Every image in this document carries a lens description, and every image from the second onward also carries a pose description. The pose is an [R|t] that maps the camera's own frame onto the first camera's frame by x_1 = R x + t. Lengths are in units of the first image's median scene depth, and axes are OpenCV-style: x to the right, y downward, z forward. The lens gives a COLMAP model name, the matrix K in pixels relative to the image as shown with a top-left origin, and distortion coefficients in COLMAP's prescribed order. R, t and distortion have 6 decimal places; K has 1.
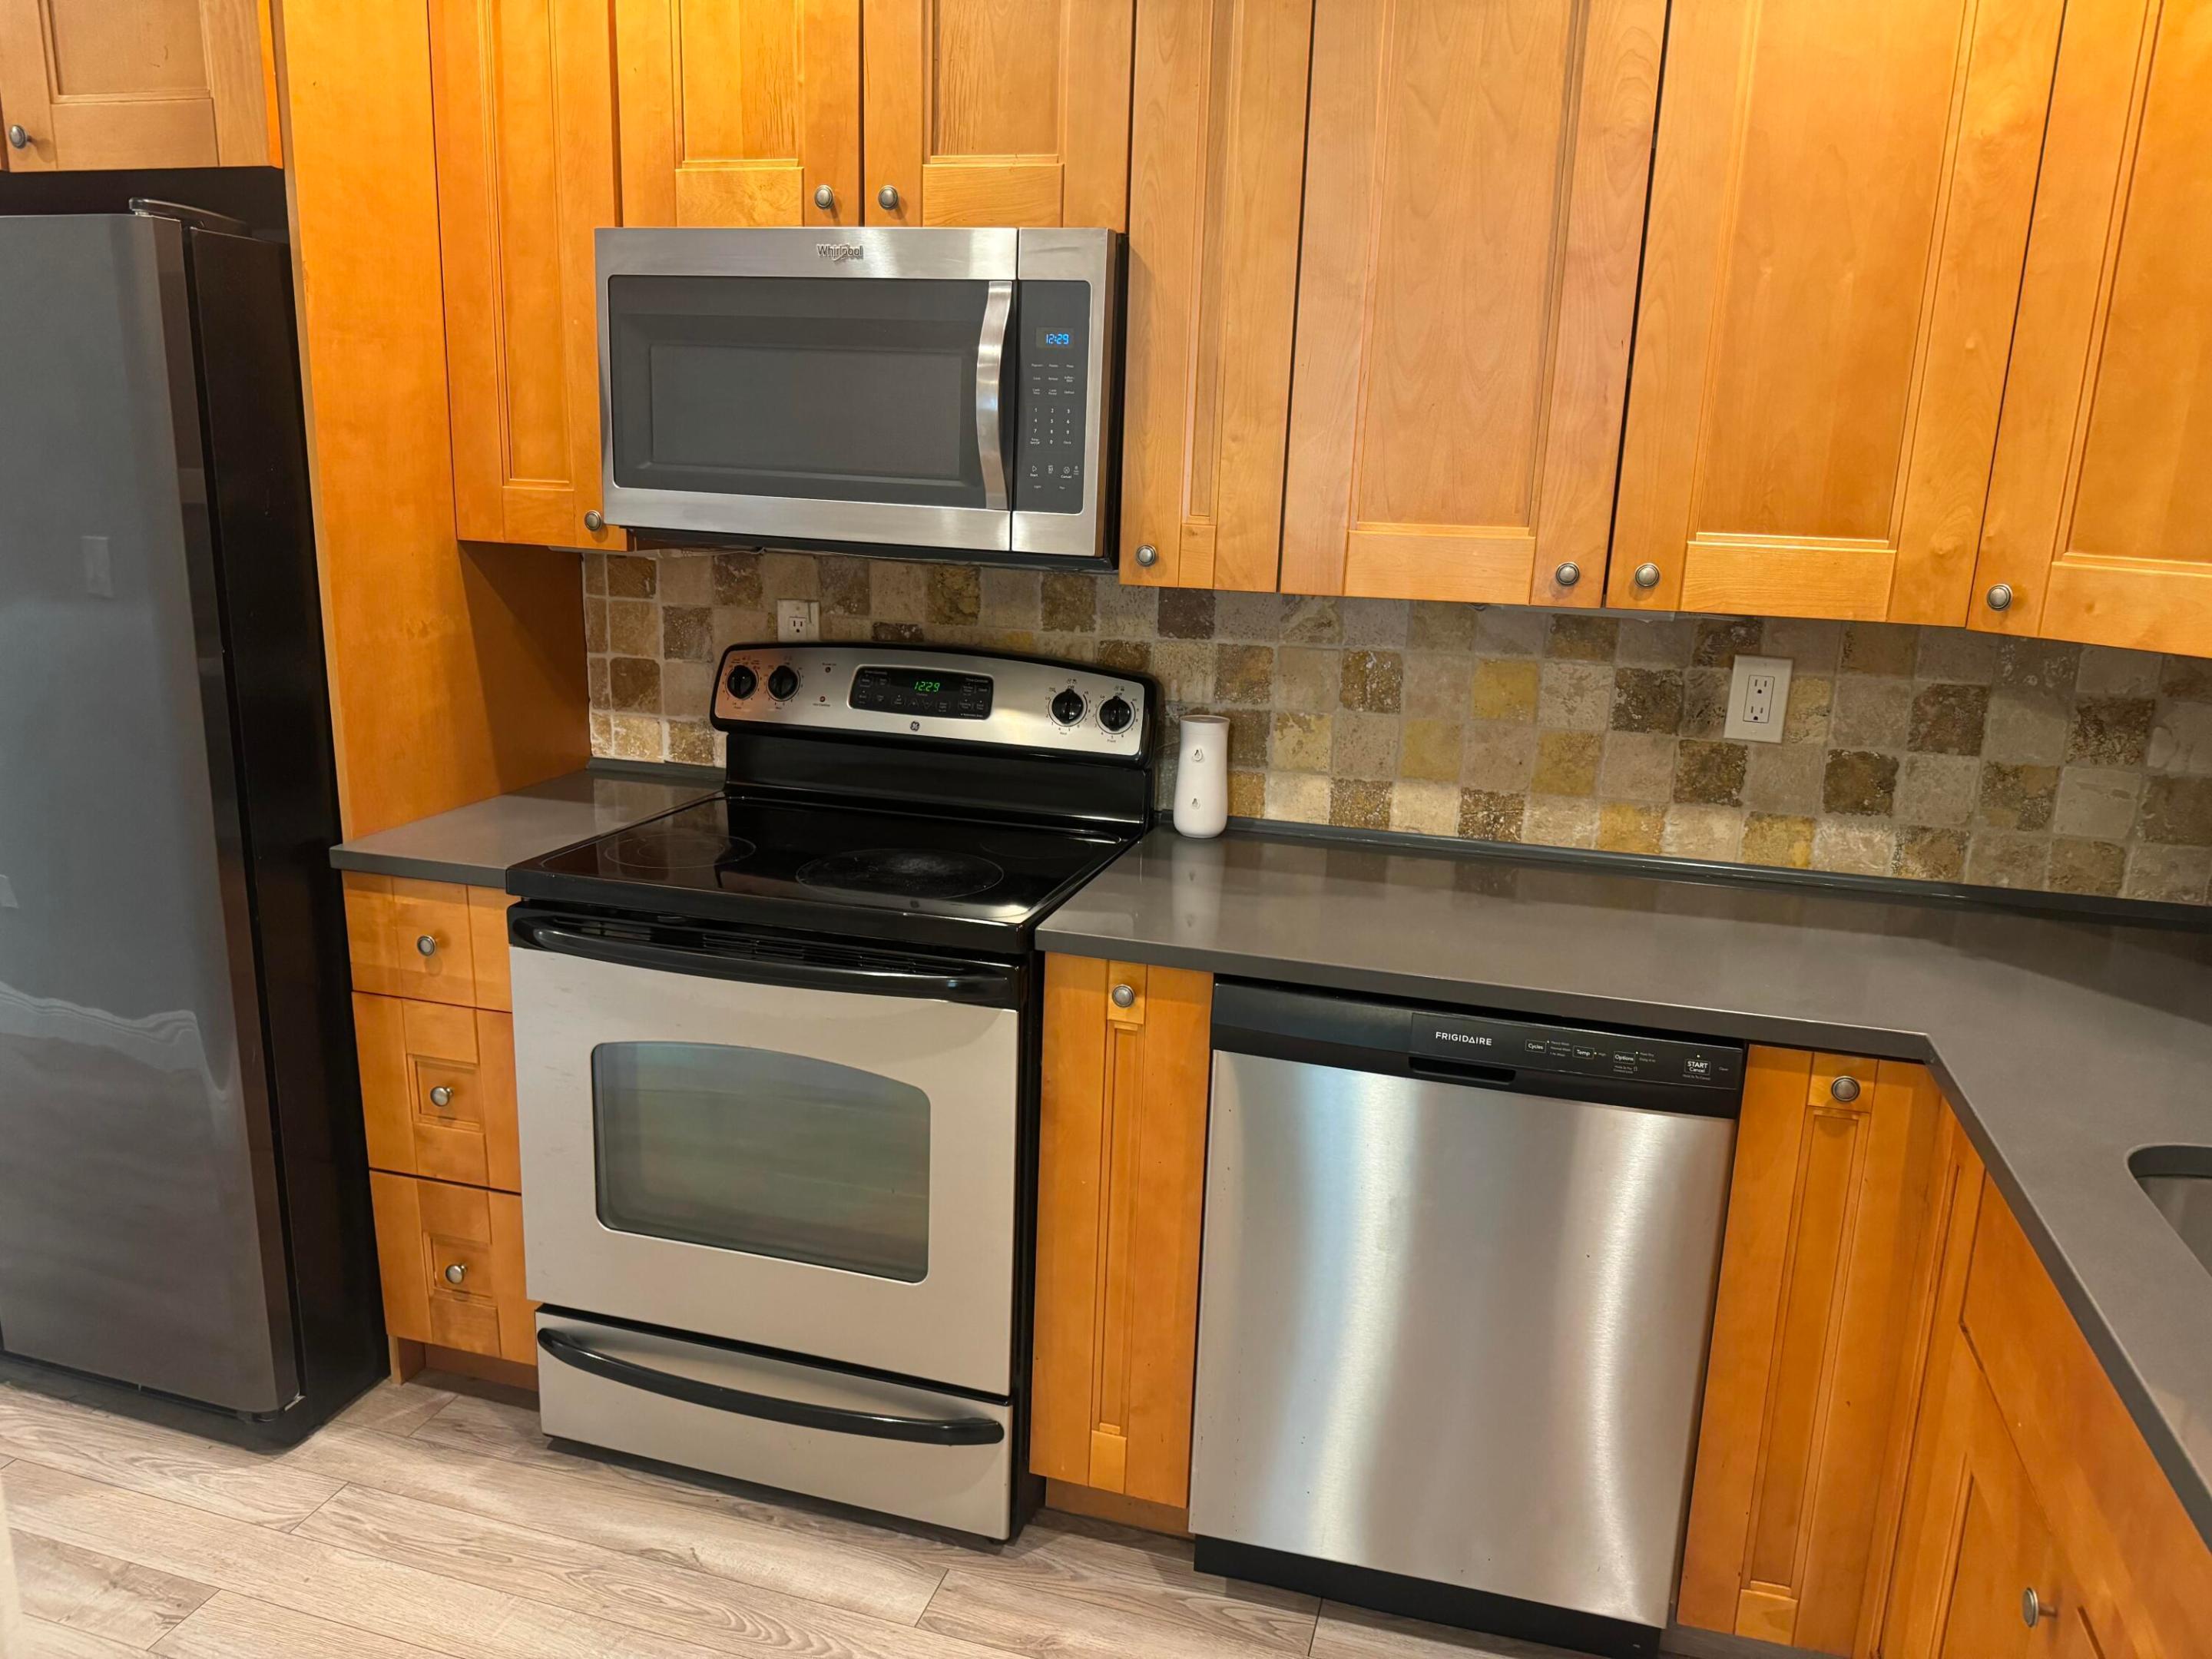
lens RADIAL K [[1585.0, 0, 1106.0], [0, 1585.0, 829.5], [0, 0, 1]] dist [0.019060, -0.024172]
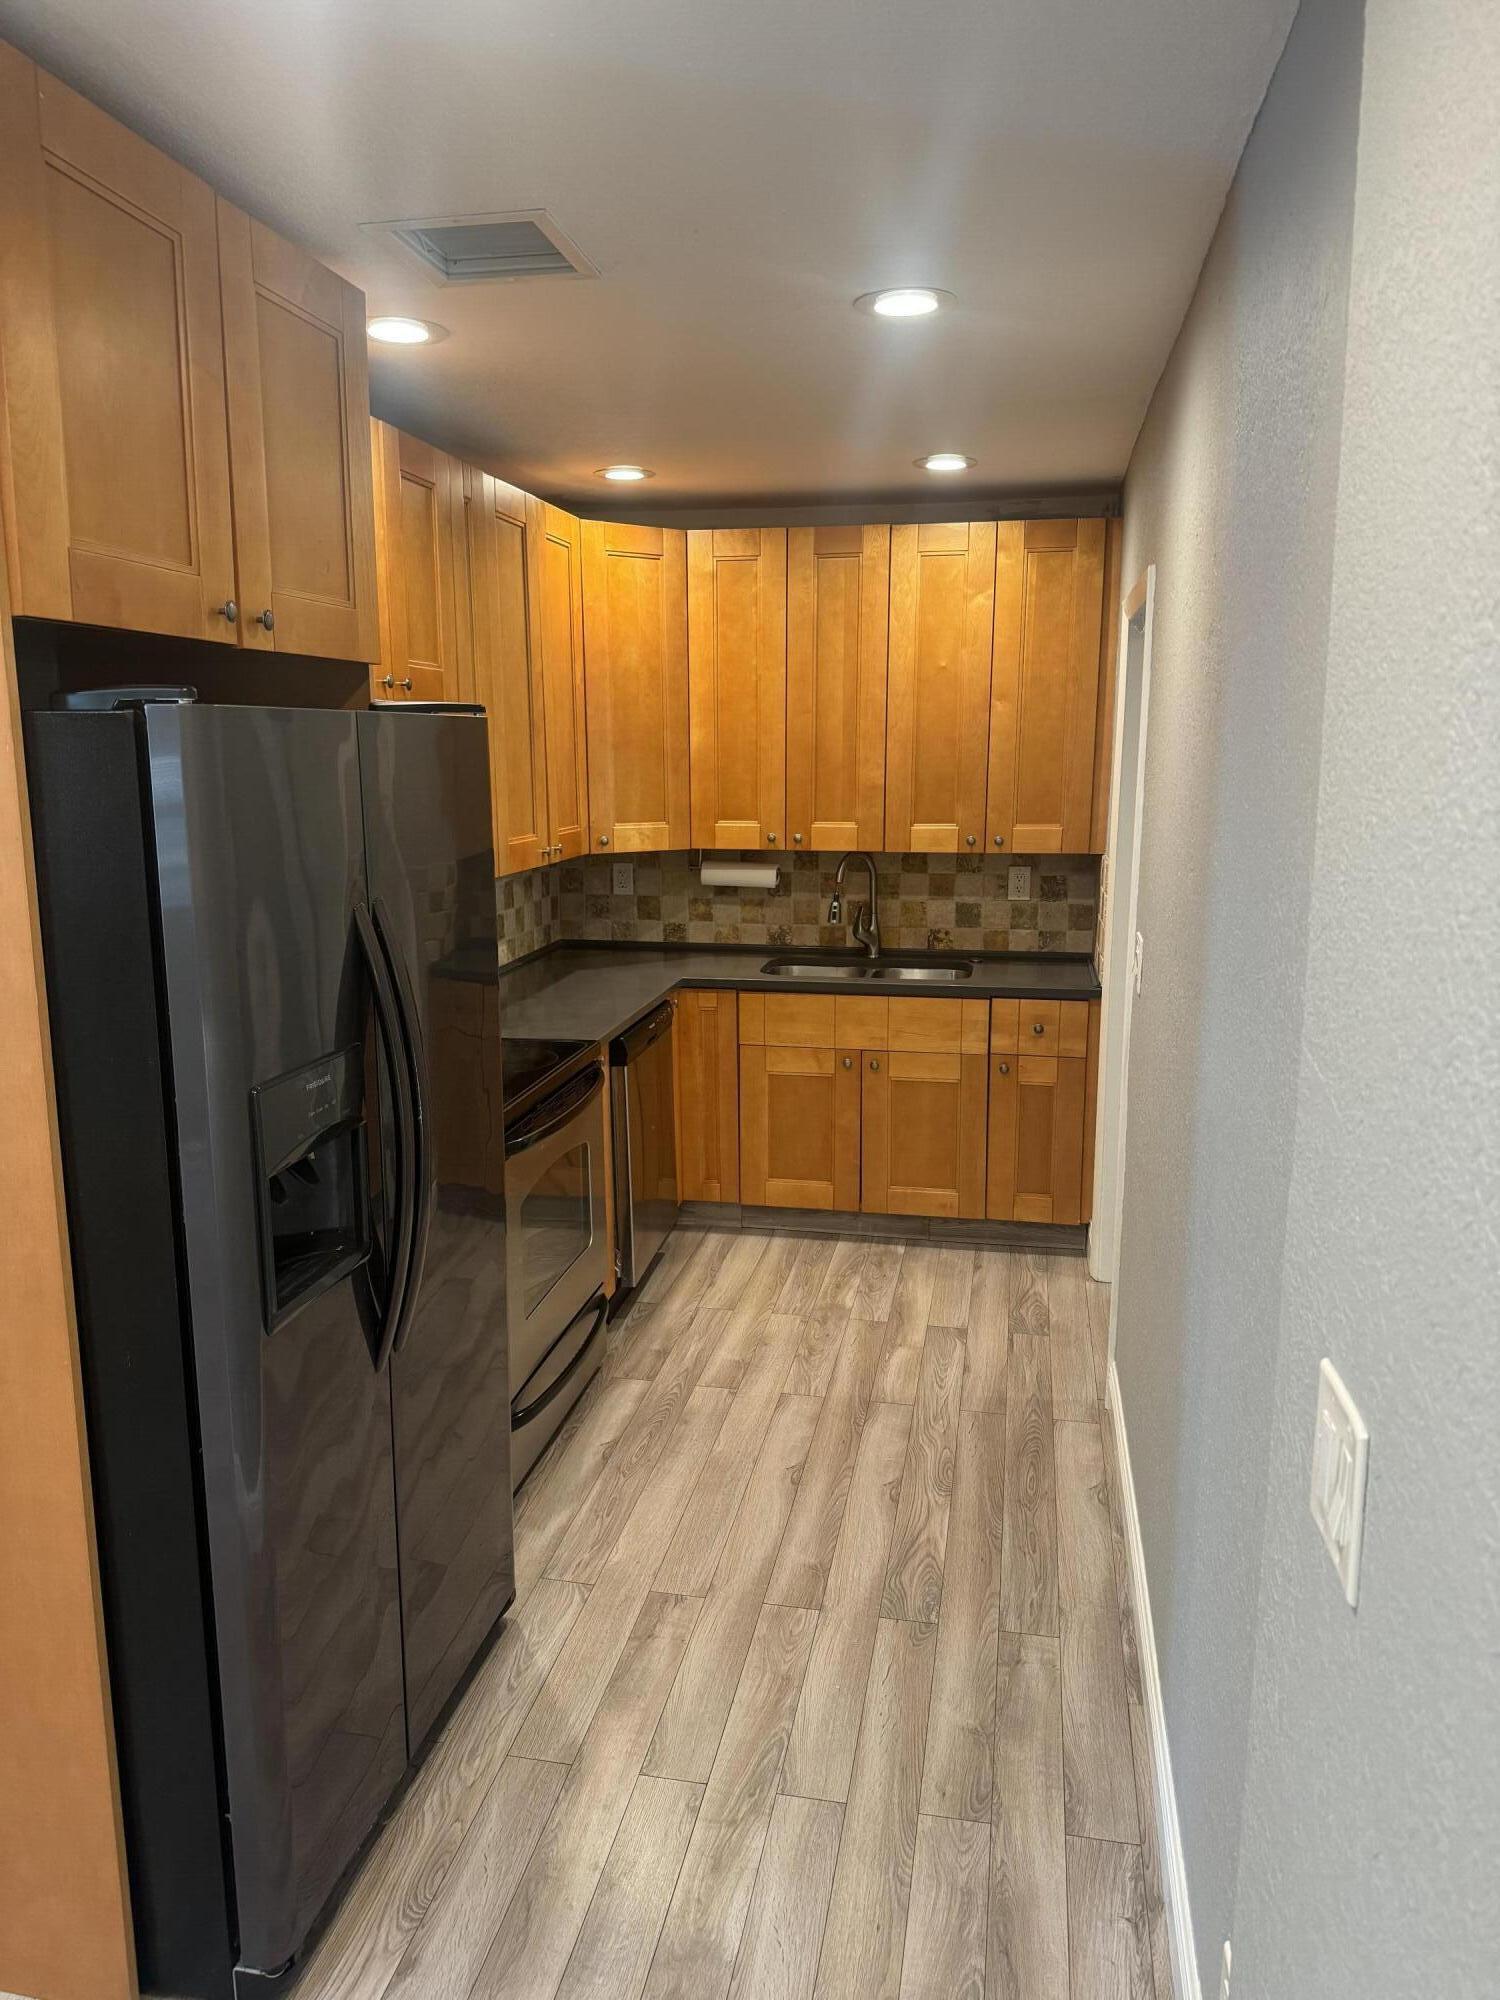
lens RADIAL K [[1393.2, 0, 750.0], [0, 1393.2, 1000.0], [0, 0, 1]] dist [0.009465, -0.003976]
pose [[-0.107031, -0.221932, 0.969170, -1.711850], [0.222988, 0.944580, 0.240927, -0.365765], [-0.968928, 0.241900, -0.051611, 0.810309]]
